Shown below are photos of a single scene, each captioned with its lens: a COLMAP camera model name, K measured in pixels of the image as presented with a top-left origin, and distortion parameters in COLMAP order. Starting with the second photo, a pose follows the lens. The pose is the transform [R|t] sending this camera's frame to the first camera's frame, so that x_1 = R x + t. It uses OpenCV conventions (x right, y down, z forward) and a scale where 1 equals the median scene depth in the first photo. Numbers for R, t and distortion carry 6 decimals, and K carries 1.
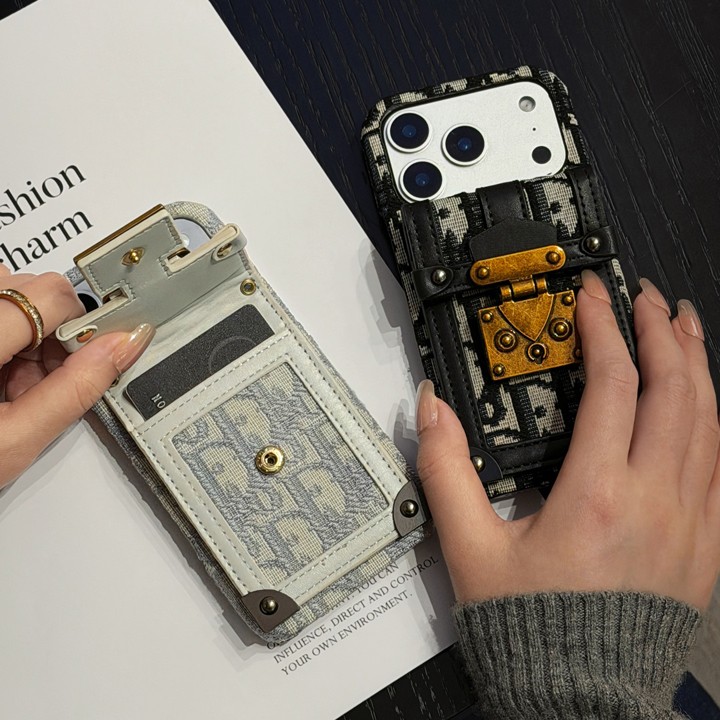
lens RADIAL K [[2093.7, 0, 360.0], [0, 2093.7, 360.0], [0, 0, 1]] dist [-0.182066, -0.504482]
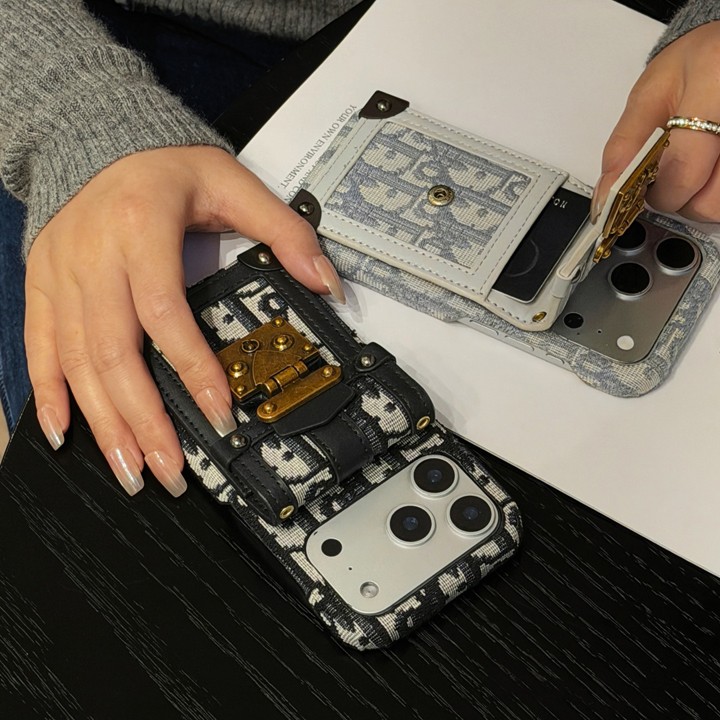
lens RADIAL K [[2093.7, 0, 360.0], [0, 2093.7, 360.0], [0, 0, 1]] dist [-0.182066, -0.504482]
pose [[-0.908110, 0.370138, -0.195793, 0.238123], [-0.388058, -0.568249, 0.725606, -0.768044], [0.157316, 0.734909, 0.659667, 0.336900]]
